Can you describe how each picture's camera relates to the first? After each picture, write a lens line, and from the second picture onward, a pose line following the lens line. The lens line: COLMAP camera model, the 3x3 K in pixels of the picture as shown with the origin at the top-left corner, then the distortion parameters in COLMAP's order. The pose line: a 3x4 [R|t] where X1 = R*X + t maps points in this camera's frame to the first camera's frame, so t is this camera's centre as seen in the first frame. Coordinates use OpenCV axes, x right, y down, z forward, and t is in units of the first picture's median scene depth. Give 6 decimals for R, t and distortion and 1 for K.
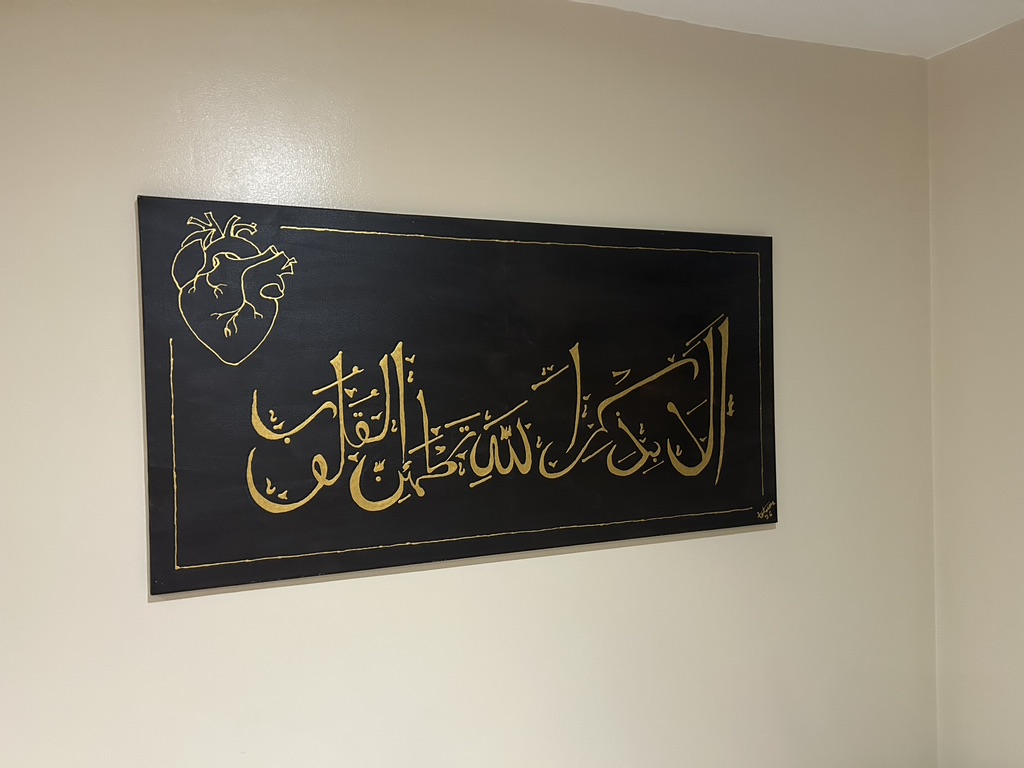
lens RADIAL K [[792.5, 0, 512.0], [0, 792.5, 384.0], [0, 0, 1]] dist [0.121973, -0.275137]
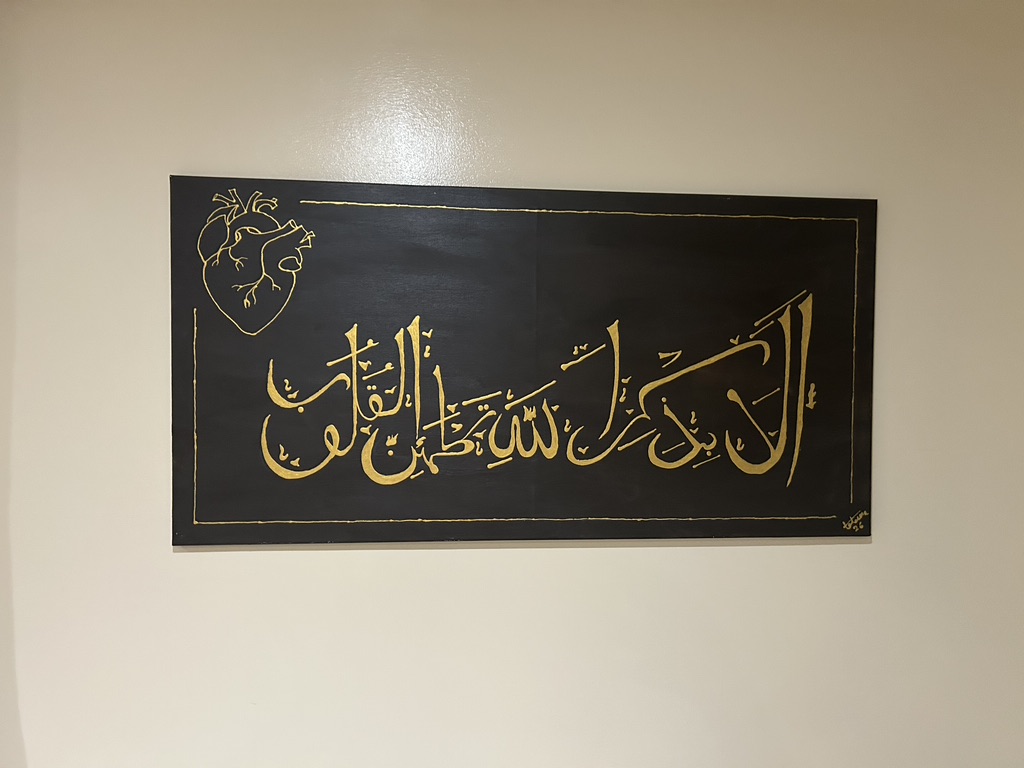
lens RADIAL K [[792.5, 0, 512.0], [0, 792.5, 384.0], [0, 0, 1]] dist [0.121973, -0.275137]
pose [[0.954112, 0.037237, -0.297127, 0.257530], [-0.032122, 0.999240, 0.022081, 0.005688], [0.297723, -0.011523, 0.954583, 0.089693]]
